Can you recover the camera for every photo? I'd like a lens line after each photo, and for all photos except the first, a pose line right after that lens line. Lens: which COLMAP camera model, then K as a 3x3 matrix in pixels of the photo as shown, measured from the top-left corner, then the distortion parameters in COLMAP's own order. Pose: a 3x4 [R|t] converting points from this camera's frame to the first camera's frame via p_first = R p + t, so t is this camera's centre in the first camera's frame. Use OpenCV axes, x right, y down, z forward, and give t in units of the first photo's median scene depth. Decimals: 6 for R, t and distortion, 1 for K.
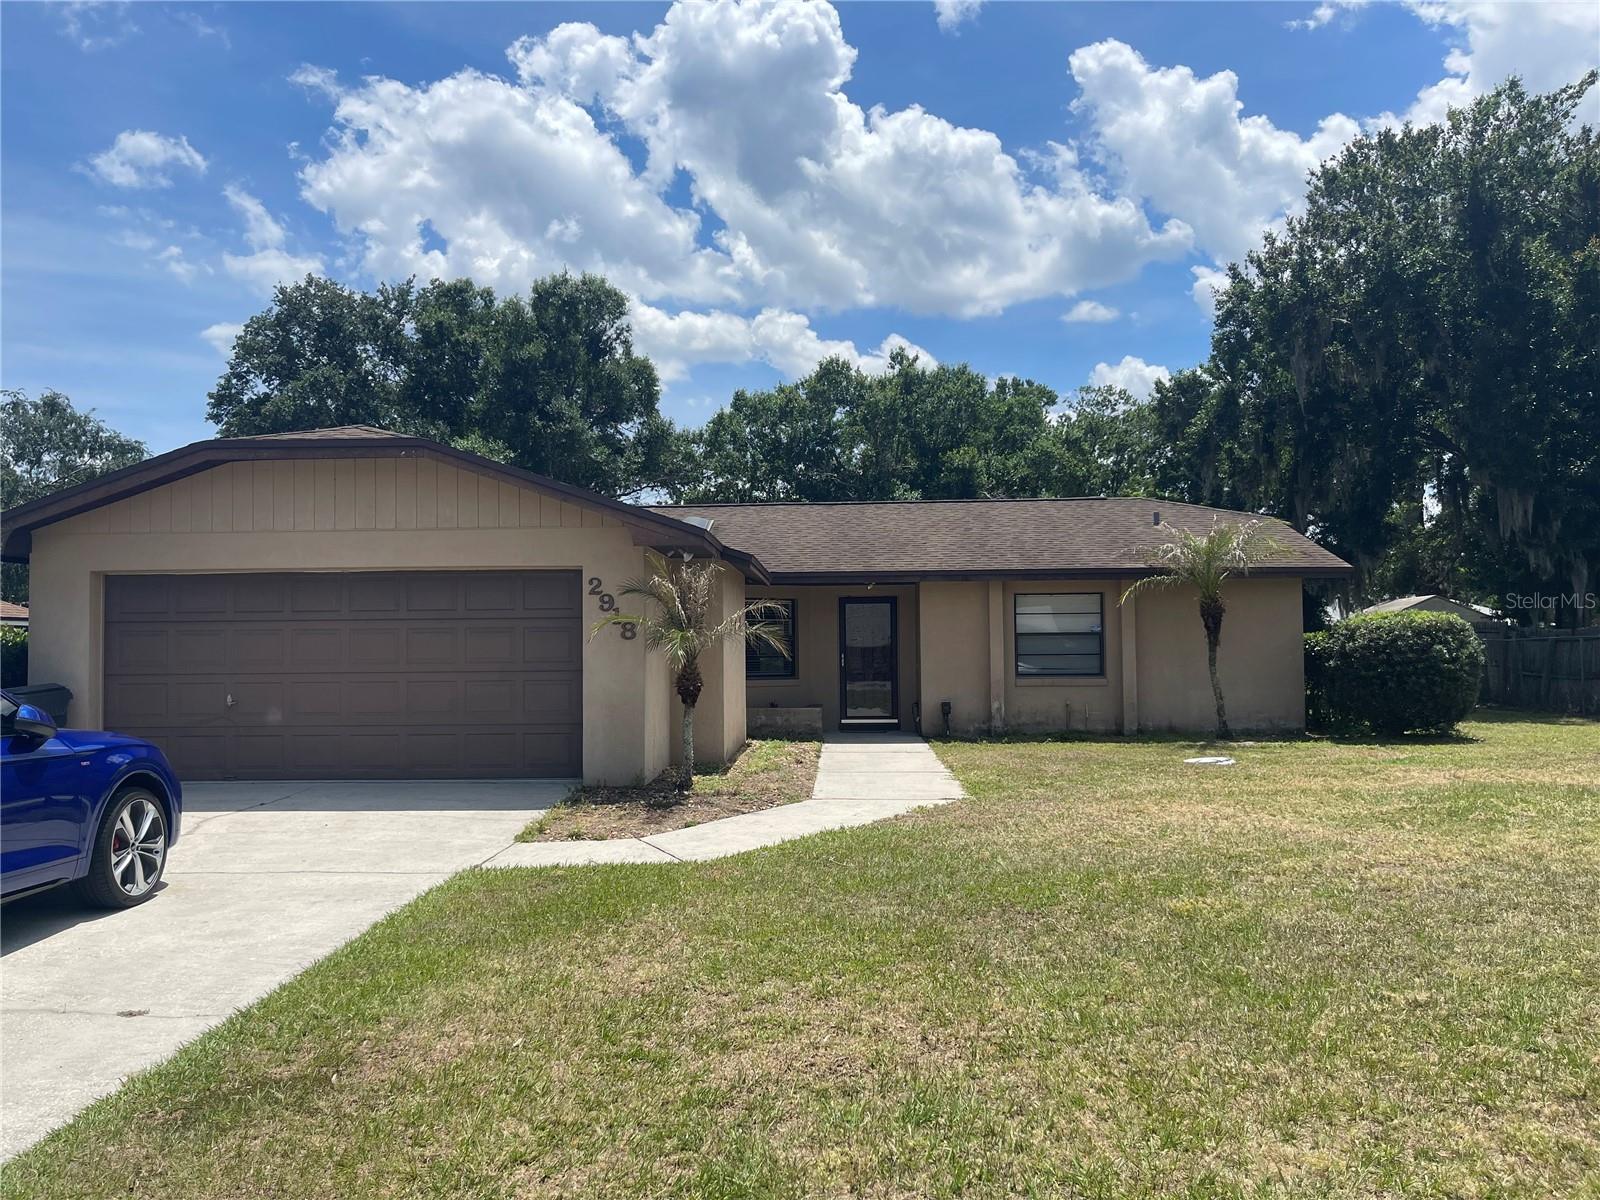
lens RADIAL K [[1201.9, 0, 800.9], [0, 1201.9, 603.7], [0, 0, 1]] dist [0.015725, -0.030077]
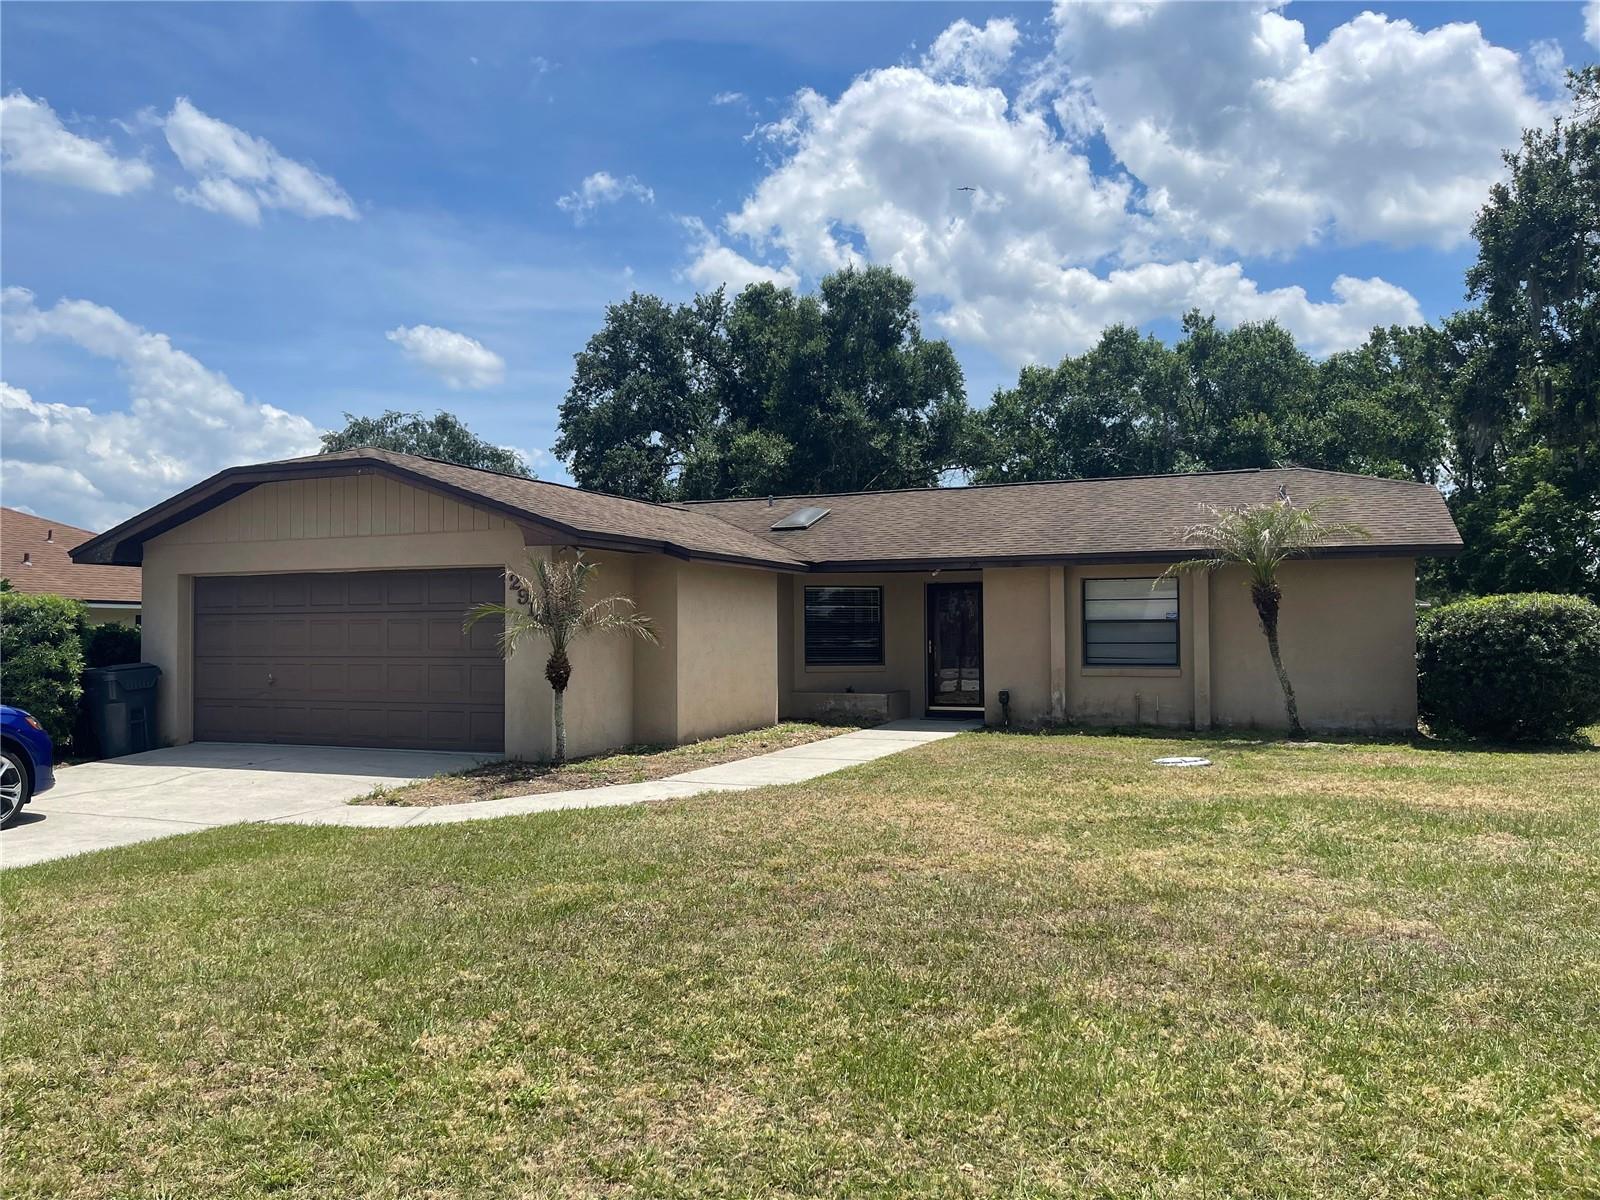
lens RADIAL K [[1201.9, 0, 792.6], [0, 1201.9, 599.1], [0, 0, 1]] dist [0.015725, -0.030077]
pose [[0.934087, -0.006155, -0.356991, 0.301979], [0.011136, 0.999867, 0.011899, -0.005855], [0.356871, -0.015090, 0.934032, 0.029406]]
